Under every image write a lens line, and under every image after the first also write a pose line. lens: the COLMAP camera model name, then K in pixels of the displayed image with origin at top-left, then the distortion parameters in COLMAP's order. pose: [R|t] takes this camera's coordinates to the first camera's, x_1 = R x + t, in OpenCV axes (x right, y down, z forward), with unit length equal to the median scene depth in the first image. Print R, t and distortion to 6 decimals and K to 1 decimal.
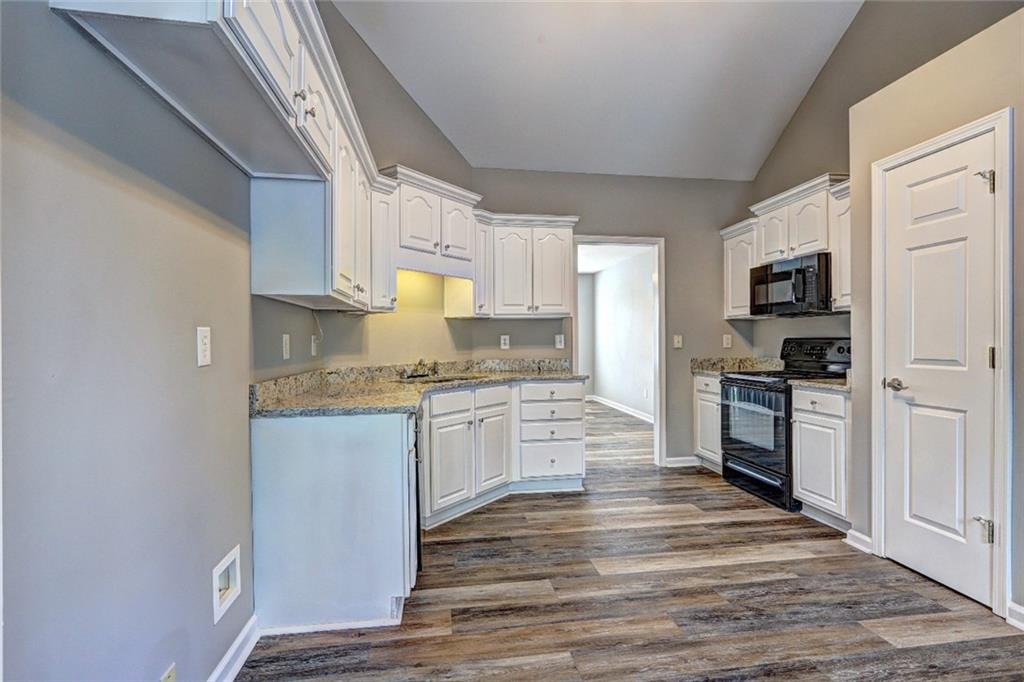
lens RADIAL K [[479.1, 0, 514.0], [0, 479.1, 342.6], [0, 0, 1]] dist [0.018499, -0.000218]
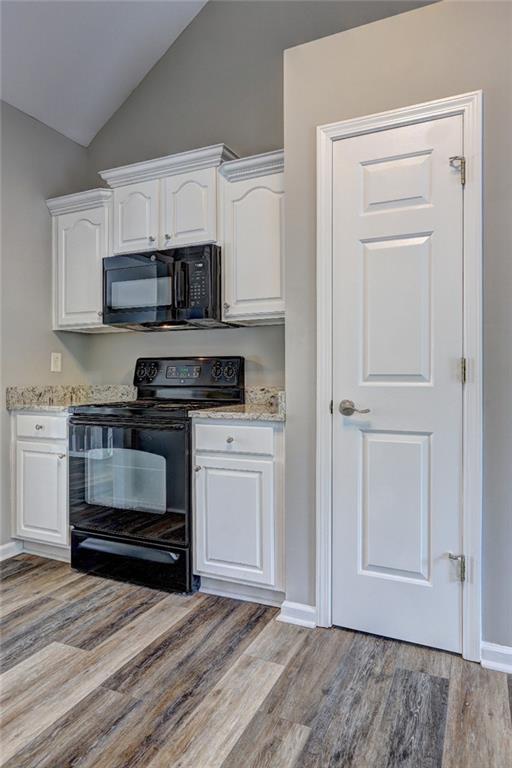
lens RADIAL K [[487.3, 0, 257.5], [0, 487.3, 377.5], [0, 0, 1]] dist [-0.004530, 0.006605]
pose [[0.551959, 0.002729, 0.833867, 0.026765], [-0.001028, 0.999996, -0.002592, 0.031552], [-0.833871, 0.000574, 0.551960, 0.553126]]
